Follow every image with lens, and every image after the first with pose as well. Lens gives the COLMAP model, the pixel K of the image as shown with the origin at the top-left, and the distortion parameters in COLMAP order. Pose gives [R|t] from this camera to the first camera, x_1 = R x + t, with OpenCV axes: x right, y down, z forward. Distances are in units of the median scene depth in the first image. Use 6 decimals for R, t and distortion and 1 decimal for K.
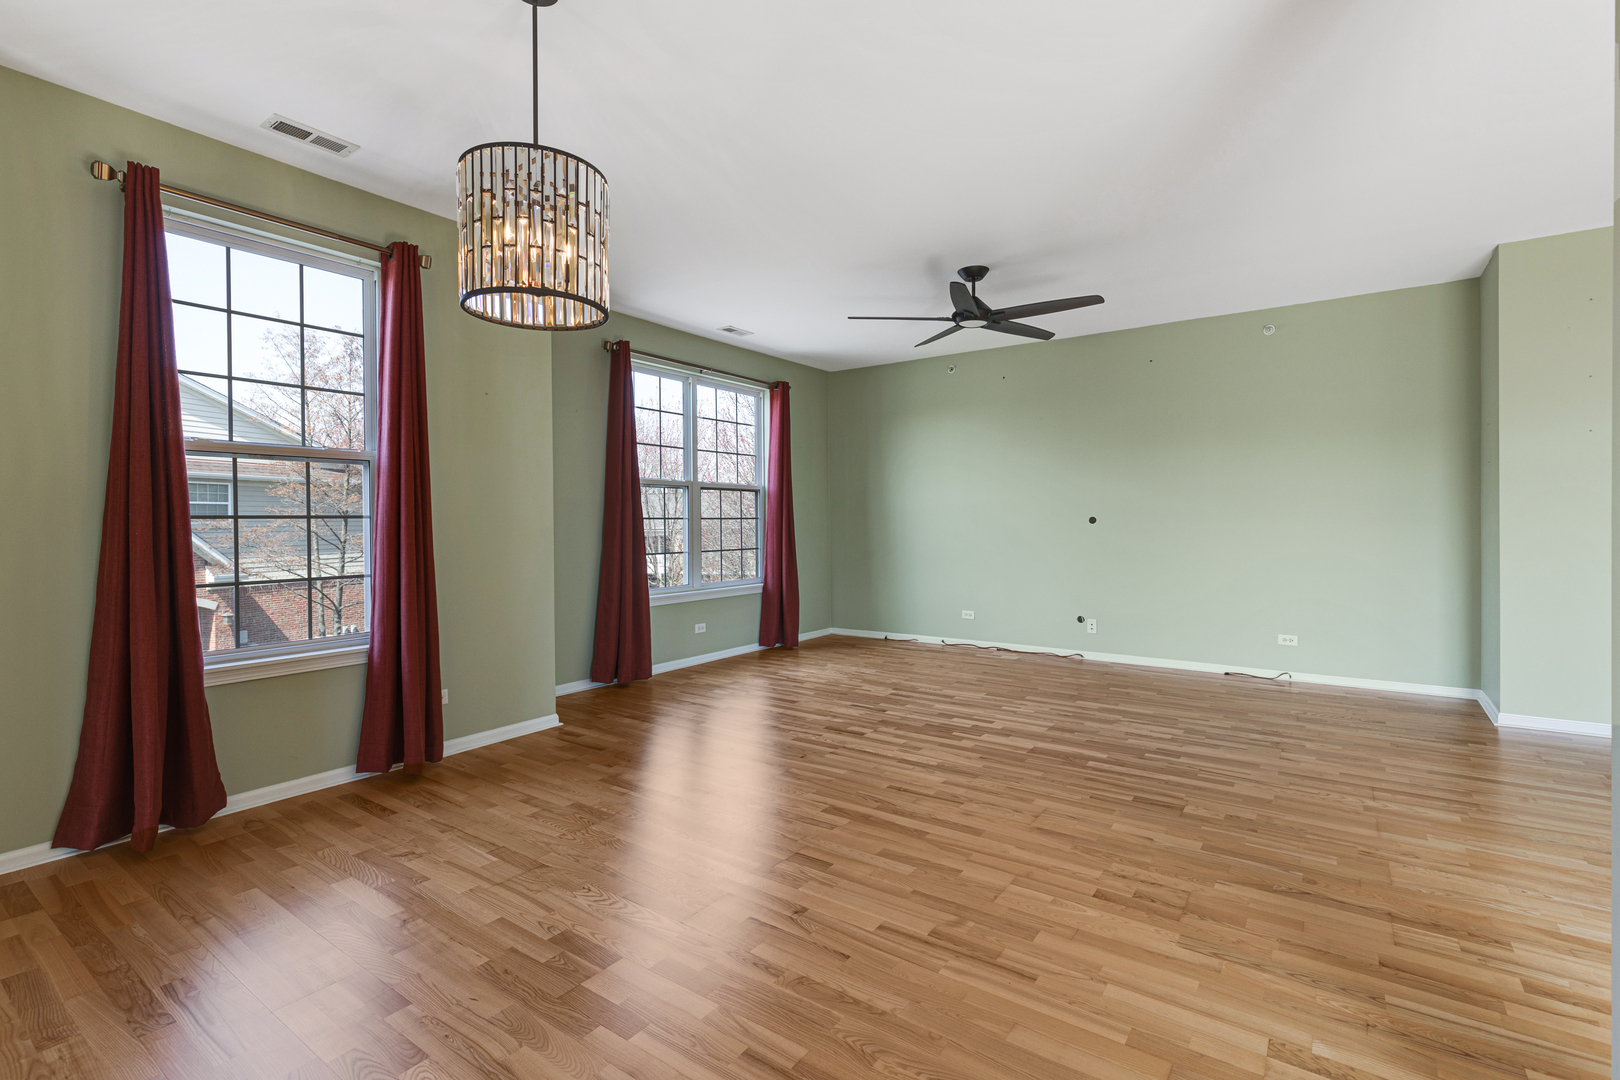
lens RADIAL K [[747.8, 0, 789.6], [0, 747.8, 540.6], [0, 0, 1]] dist [0.008669, -0.001445]
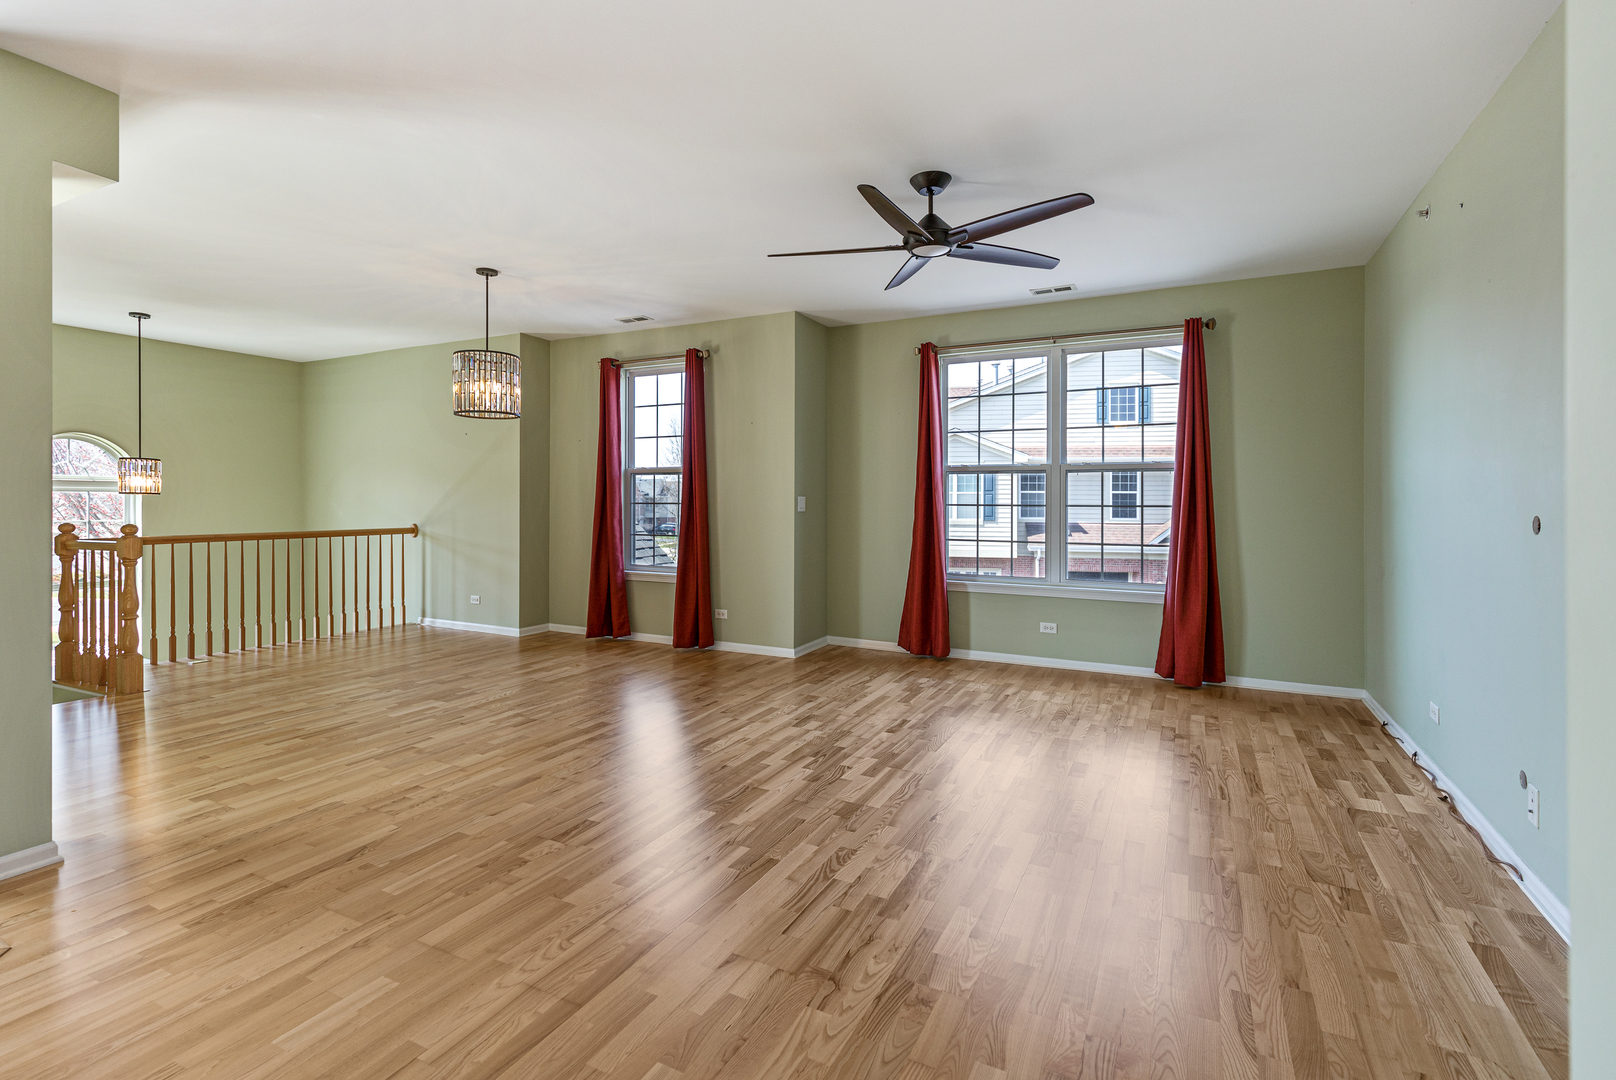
lens RADIAL K [[746.0, 0, 799.3], [0, 746.0, 504.9], [0, 0, 1]] dist [0.008669, -0.001445]
pose [[0.145631, 0.014768, -0.989229, 1.258942], [-0.029778, 0.999501, 0.010538, -0.053394], [0.988891, 0.027923, 0.145998, 0.999705]]
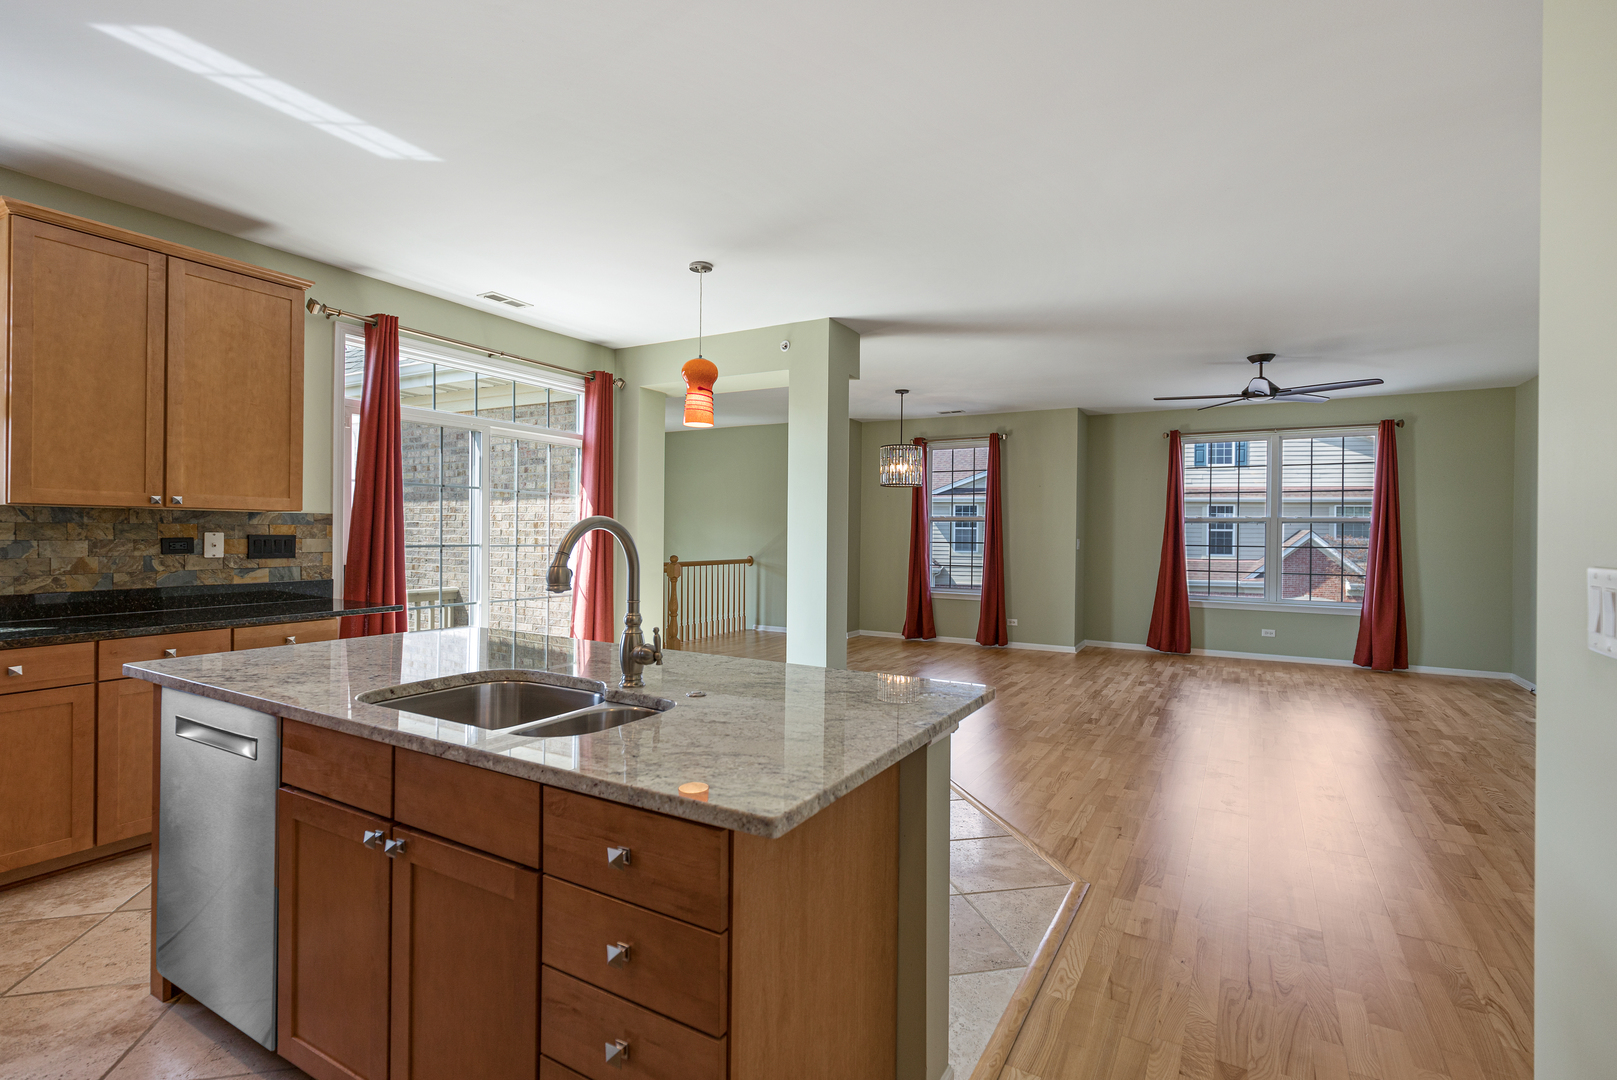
lens RADIAL K [[746.4, 0, 807.3], [0, 746.4, 537.6], [0, 0, 1]] dist [0.008669, -0.001445]
pose [[0.094315, 0.014283, -0.995440, 1.871916], [-0.035293, 0.999317, 0.010995, -0.053168], [0.994917, 0.034095, 0.094755, 0.162899]]
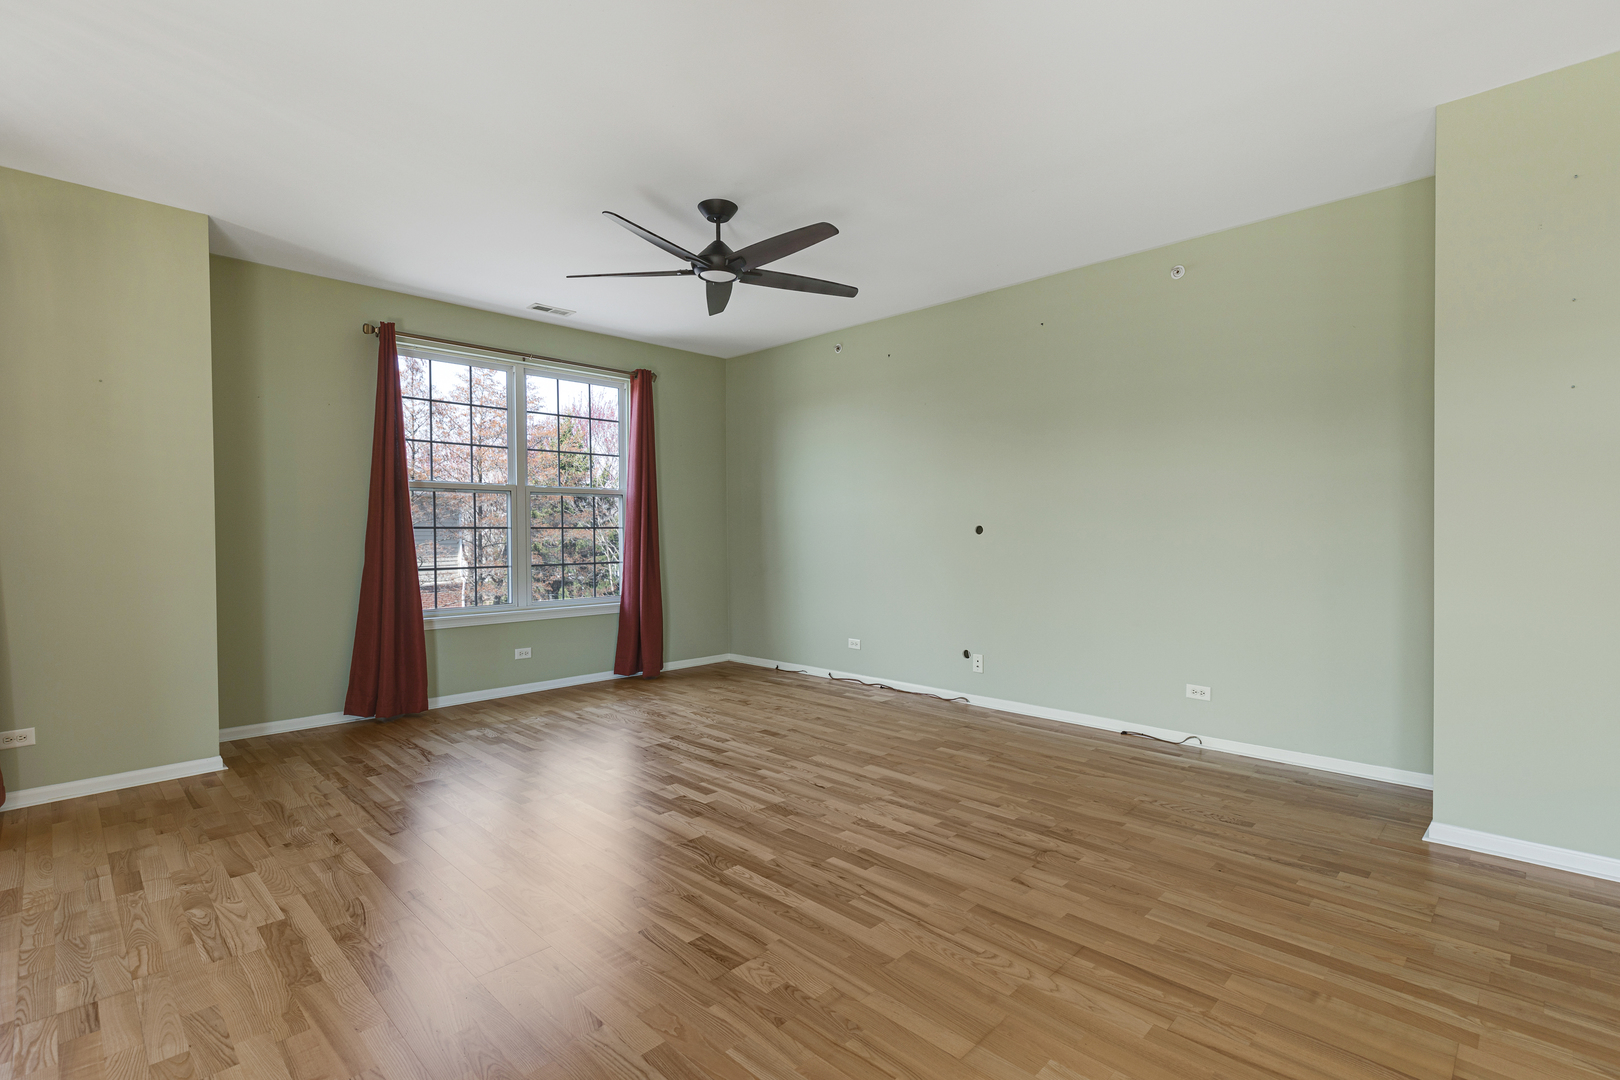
lens RADIAL K [[747.8, 0, 814.7], [0, 747.8, 570.1], [0, 0, 1]] dist [0.008669, -0.001445]
pose [[0.988705, 0.009609, -0.149567, 0.599446], [-0.005885, 0.999662, 0.025318, -0.008216], [0.149760, -0.024151, 0.988427, 0.317691]]
